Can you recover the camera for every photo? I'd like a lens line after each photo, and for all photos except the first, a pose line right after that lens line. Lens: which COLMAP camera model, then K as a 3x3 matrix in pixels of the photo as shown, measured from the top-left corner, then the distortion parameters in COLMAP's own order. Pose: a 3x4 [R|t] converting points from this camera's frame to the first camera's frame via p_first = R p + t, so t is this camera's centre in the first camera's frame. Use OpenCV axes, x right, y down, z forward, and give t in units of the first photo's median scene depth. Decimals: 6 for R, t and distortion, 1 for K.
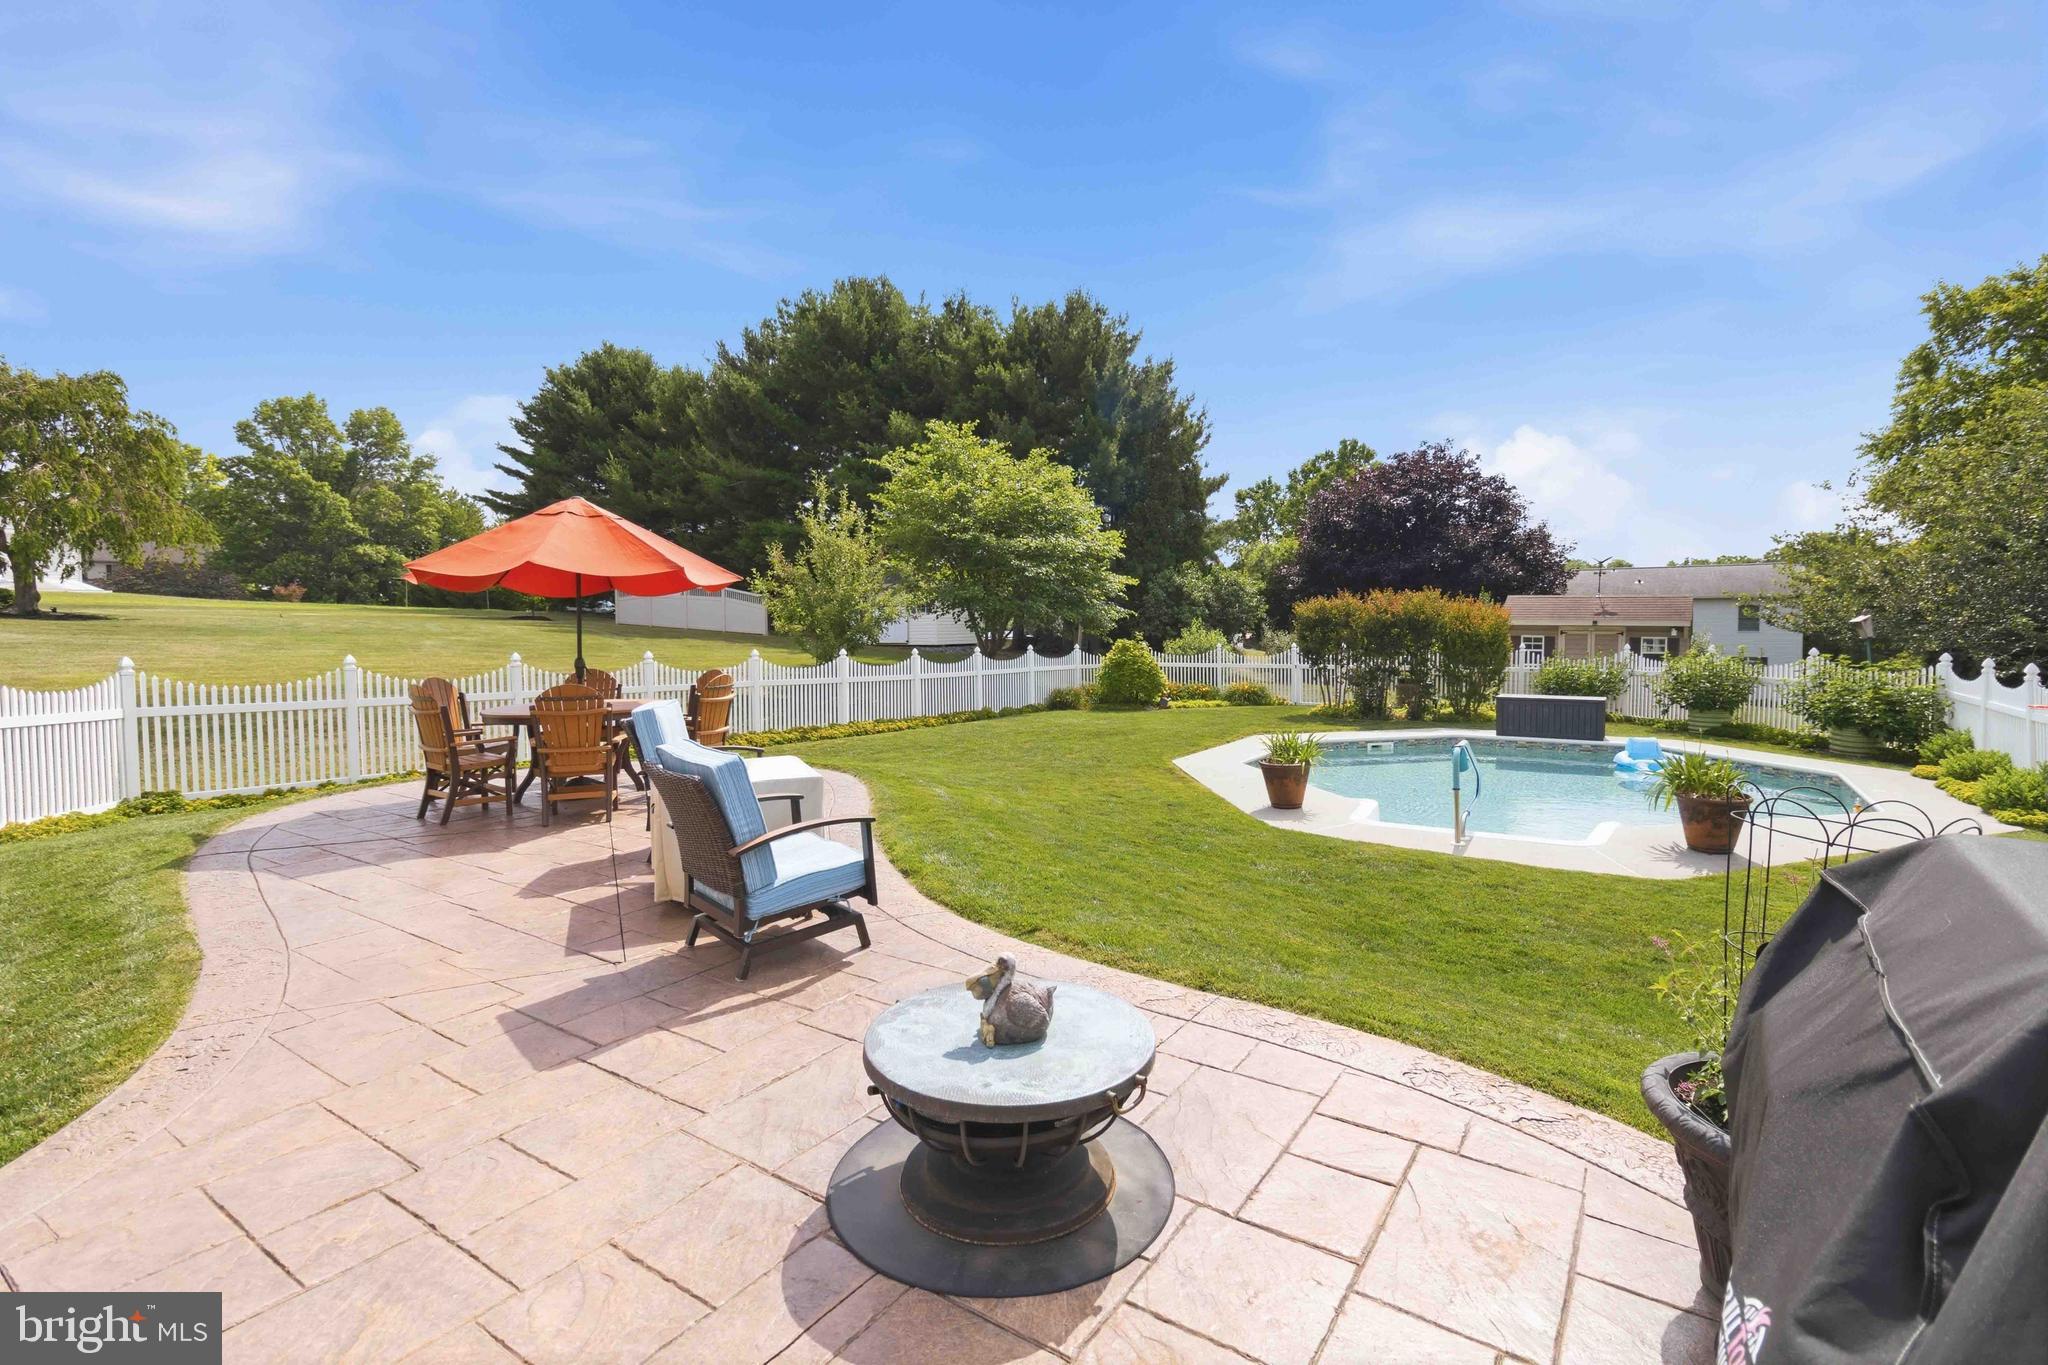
lens RADIAL K [[957.2, 0, 1024.0], [0, 957.2, 682.5], [0, 0, 1]] dist [0.001489, 0.001135]
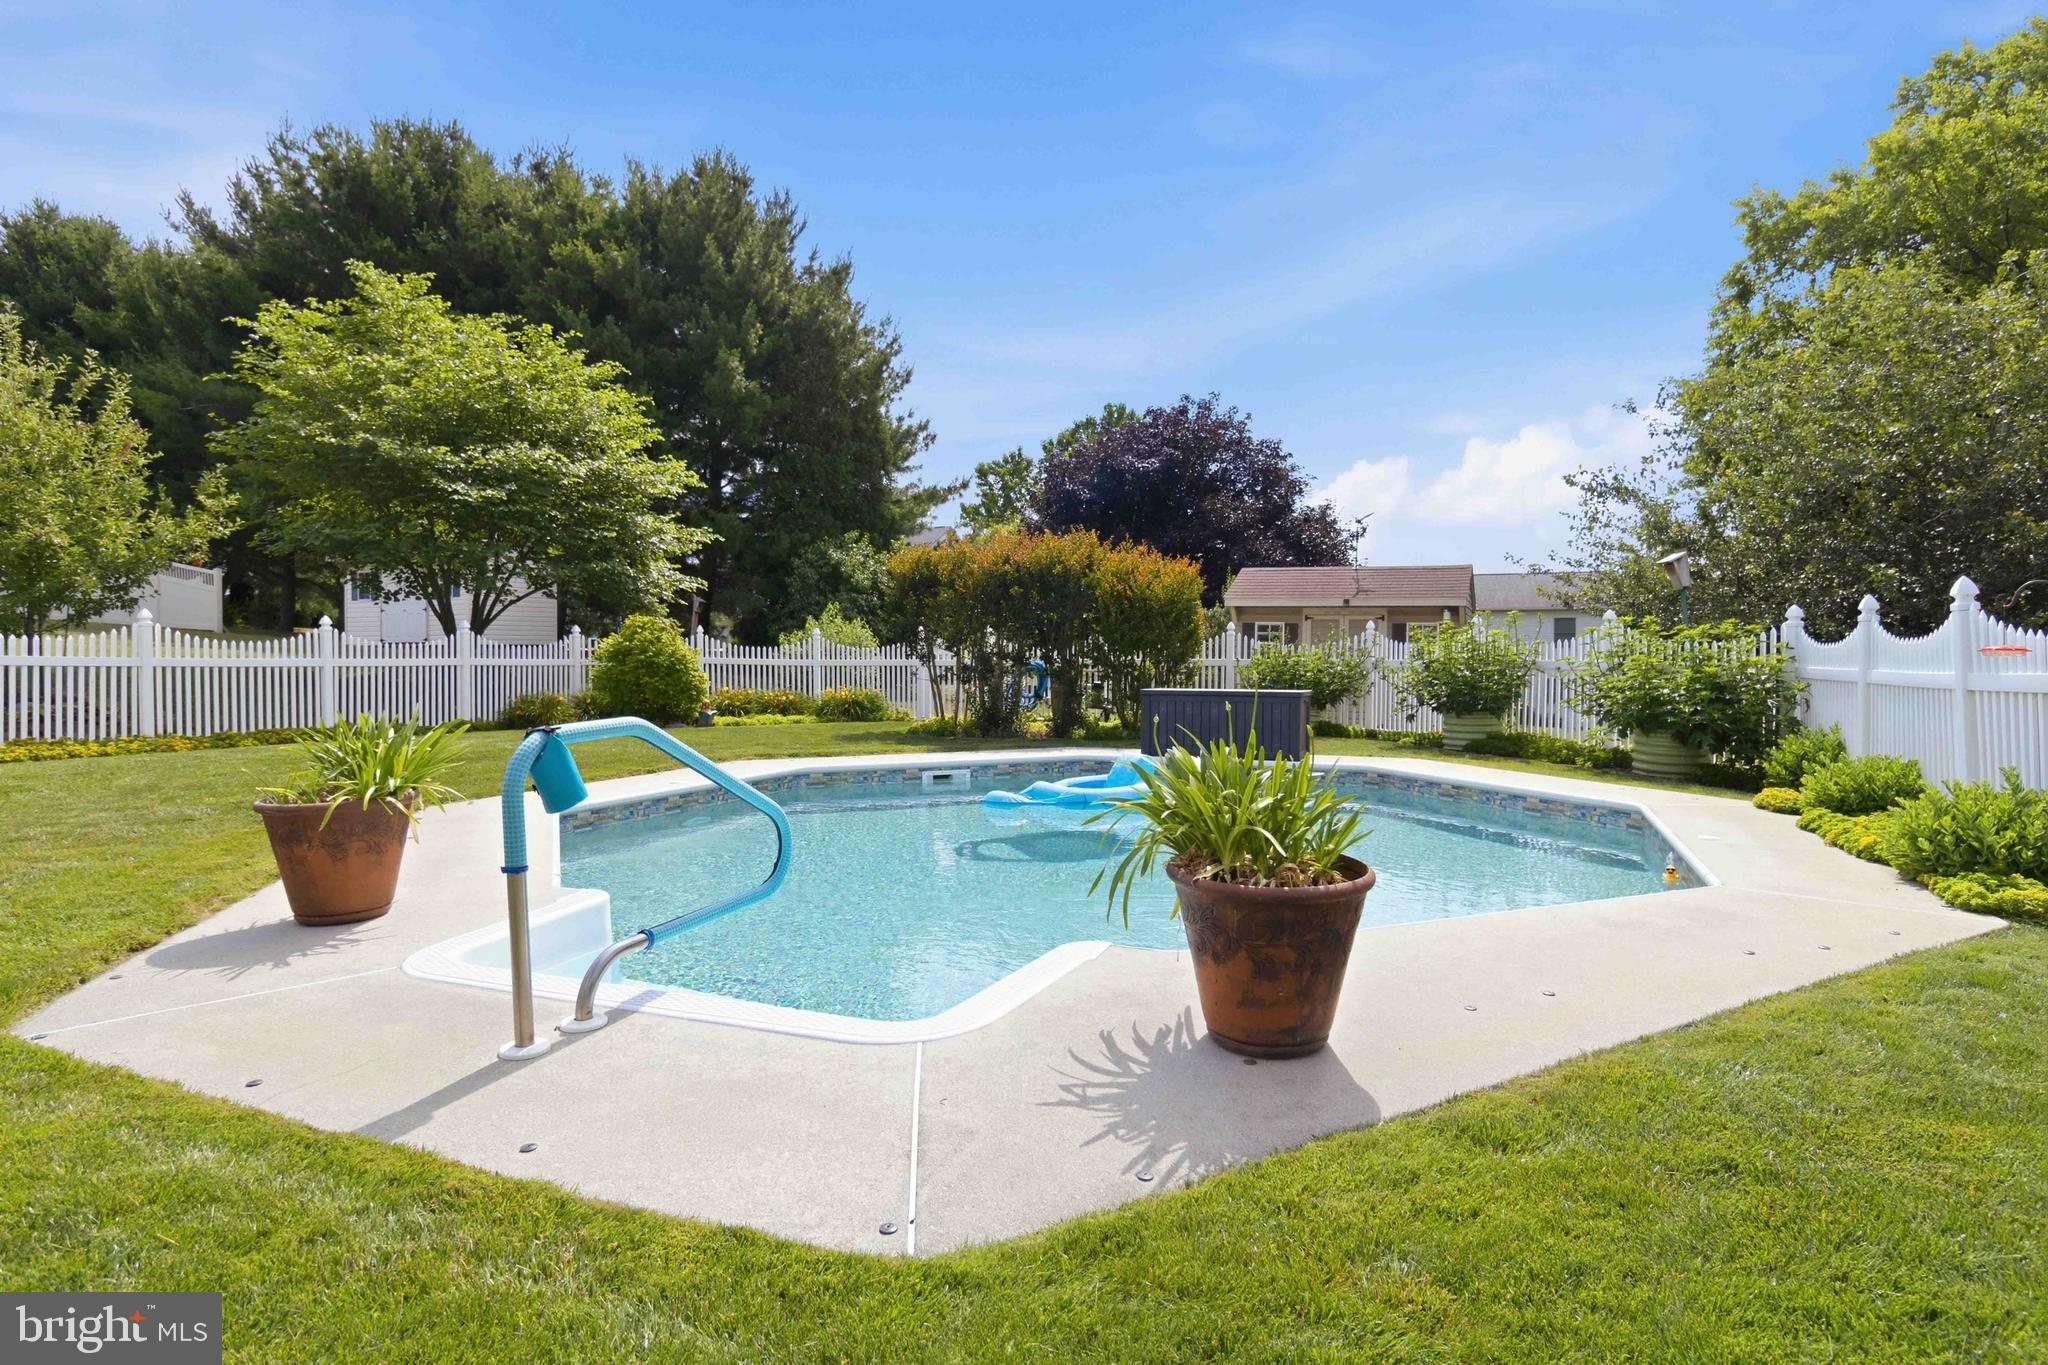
lens RADIAL K [[1147.0, 0, 1024.0], [0, 1147.0, 682.5], [0, 0, 1]] dist [0.013038, -0.000370]
pose [[0.980319, 0.001291, 0.197417, 0.181113], [0.005462, 0.999419, -0.033655, 0.021520], [-0.197346, 0.034071, 0.979742, 0.204475]]
